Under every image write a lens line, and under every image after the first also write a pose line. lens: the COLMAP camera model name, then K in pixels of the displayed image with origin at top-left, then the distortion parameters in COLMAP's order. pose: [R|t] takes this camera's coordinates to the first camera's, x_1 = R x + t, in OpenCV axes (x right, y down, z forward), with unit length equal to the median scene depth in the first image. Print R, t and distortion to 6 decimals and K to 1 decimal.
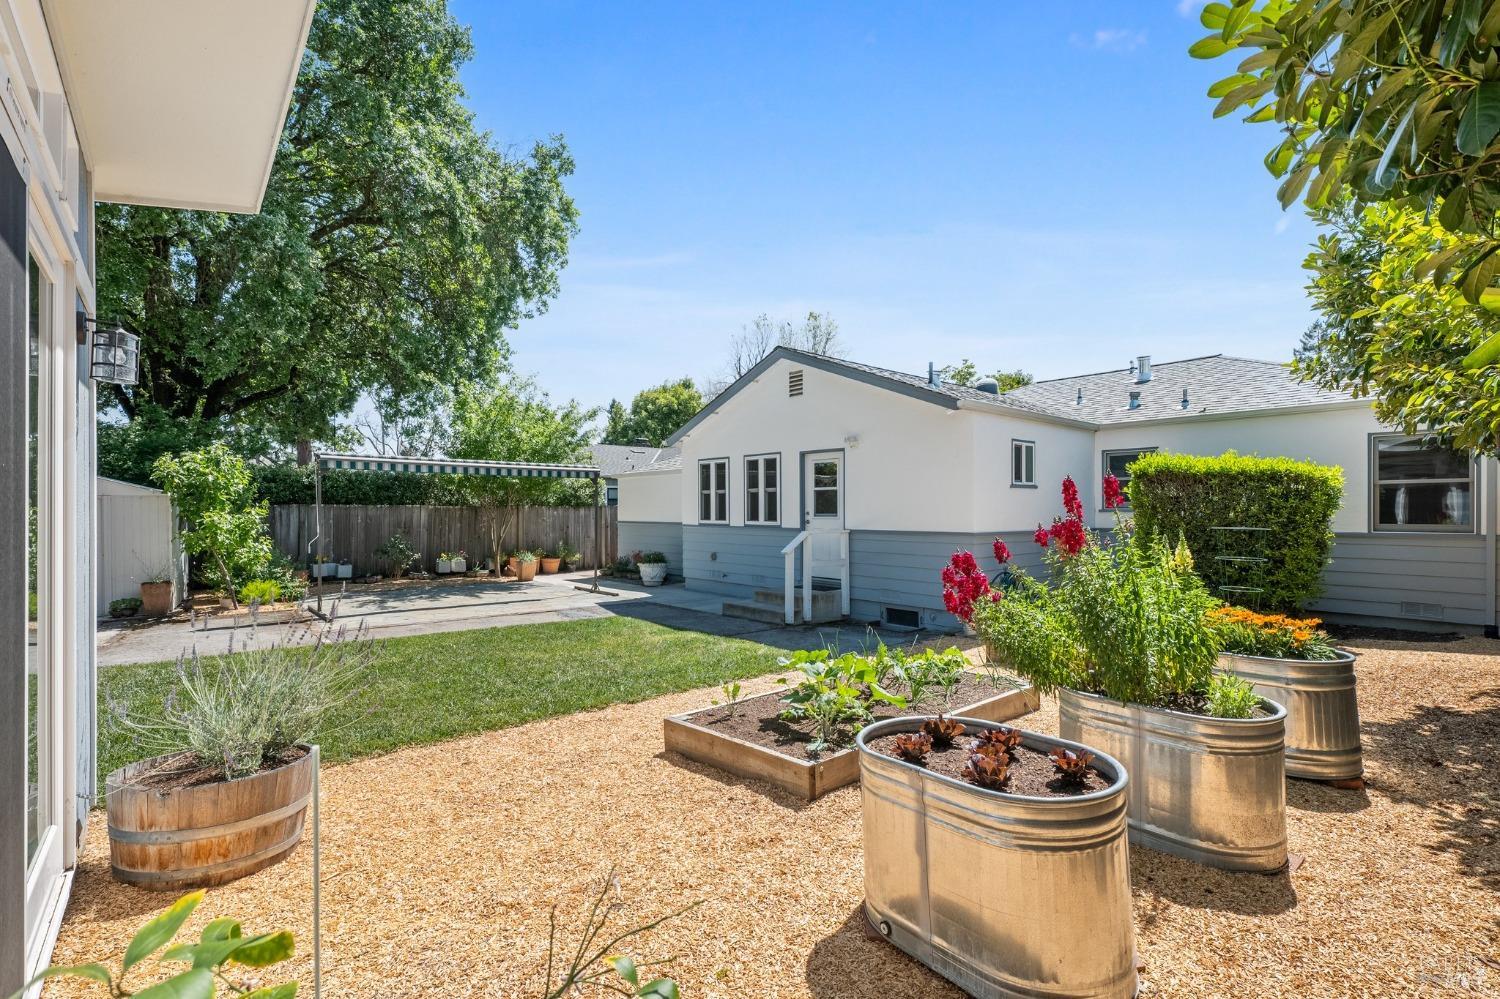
lens RADIAL K [[685.6, 0, 749.8], [0, 685.6, 505.0], [0, 0, 1]] dist [0.004861, -0.002552]
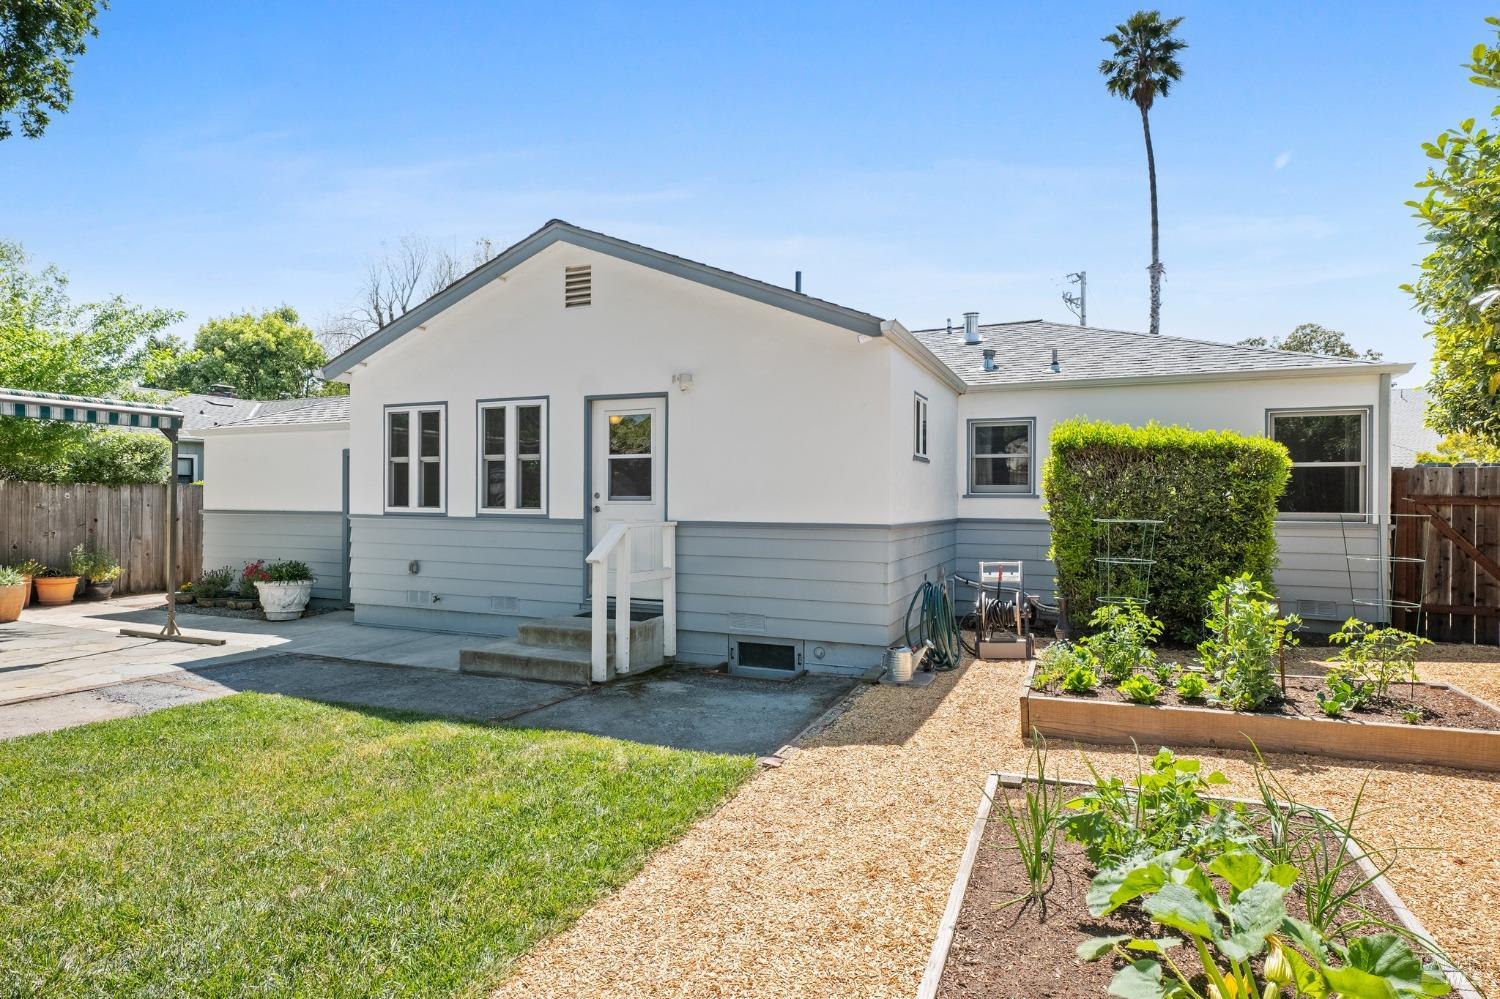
lens RADIAL K [[806.6, 0, 752.1], [0, 806.6, 496.9], [0, 0, 1]] dist [-0.002583, 0.000115]
pose [[0.901340, 0.009489, 0.433009, -0.098680], [-0.010715, 0.999943, 0.000391, 0.010740], [-0.432980, -0.004992, 0.901390, 0.256632]]
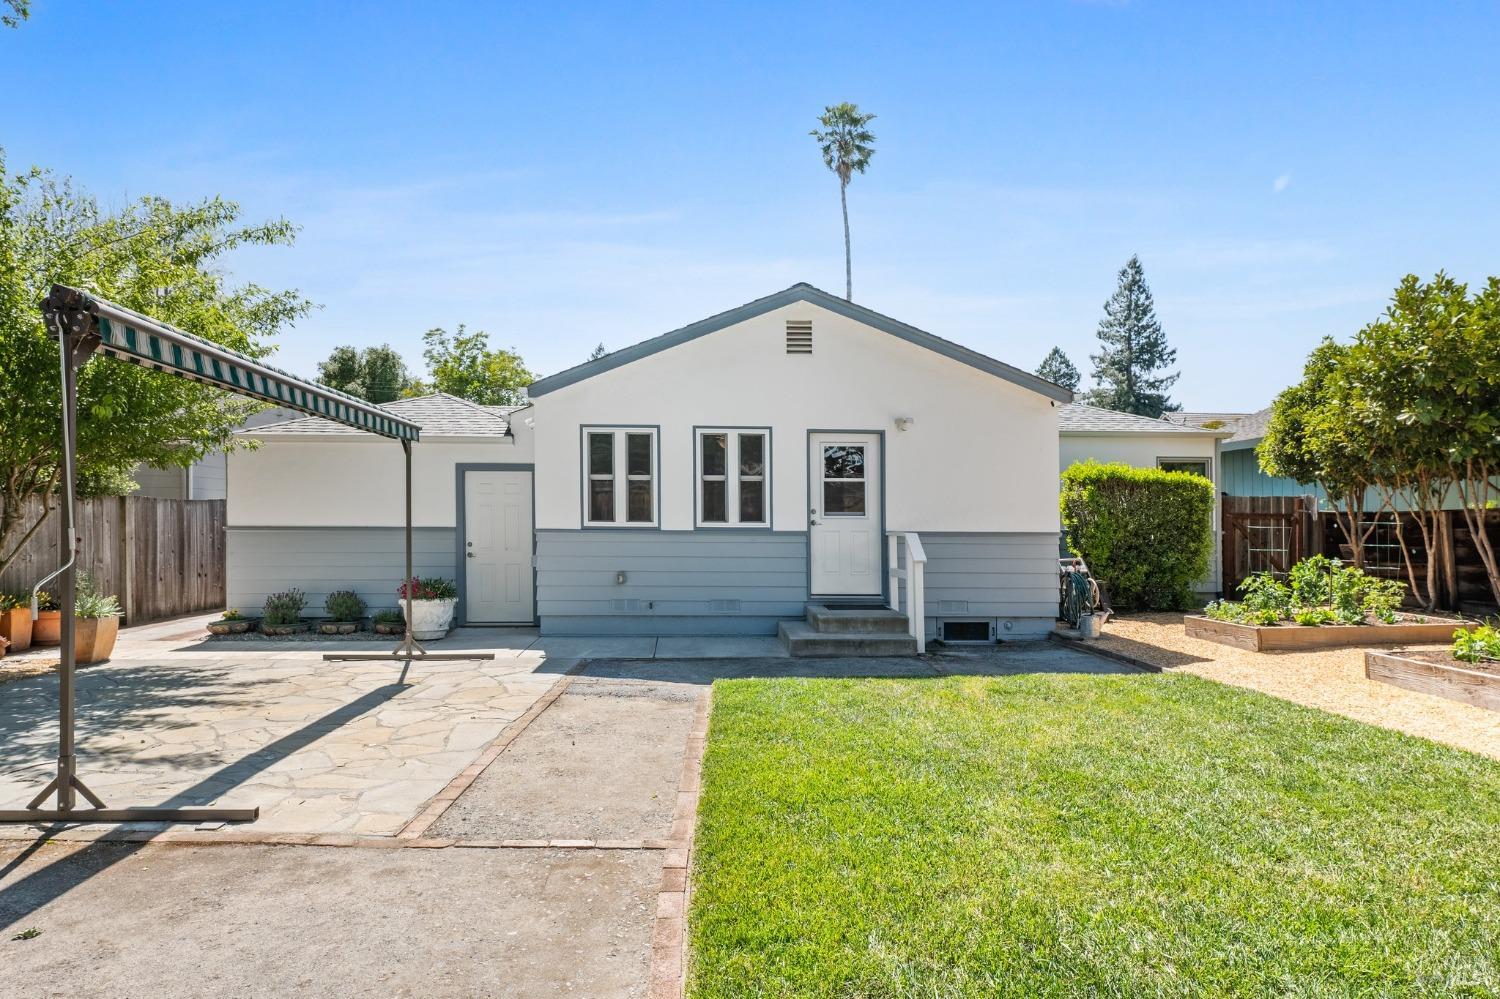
lens RADIAL K [[806.6, 0, 761.7], [0, 806.6, 510.1], [0, 0, 1]] dist [-0.002583, 0.000115]
pose [[0.623726, 0.013833, 0.781521, -0.602098], [-0.012416, 0.999893, -0.007789, 0.016941], [-0.781545, -0.004846, 0.623831, 0.455005]]
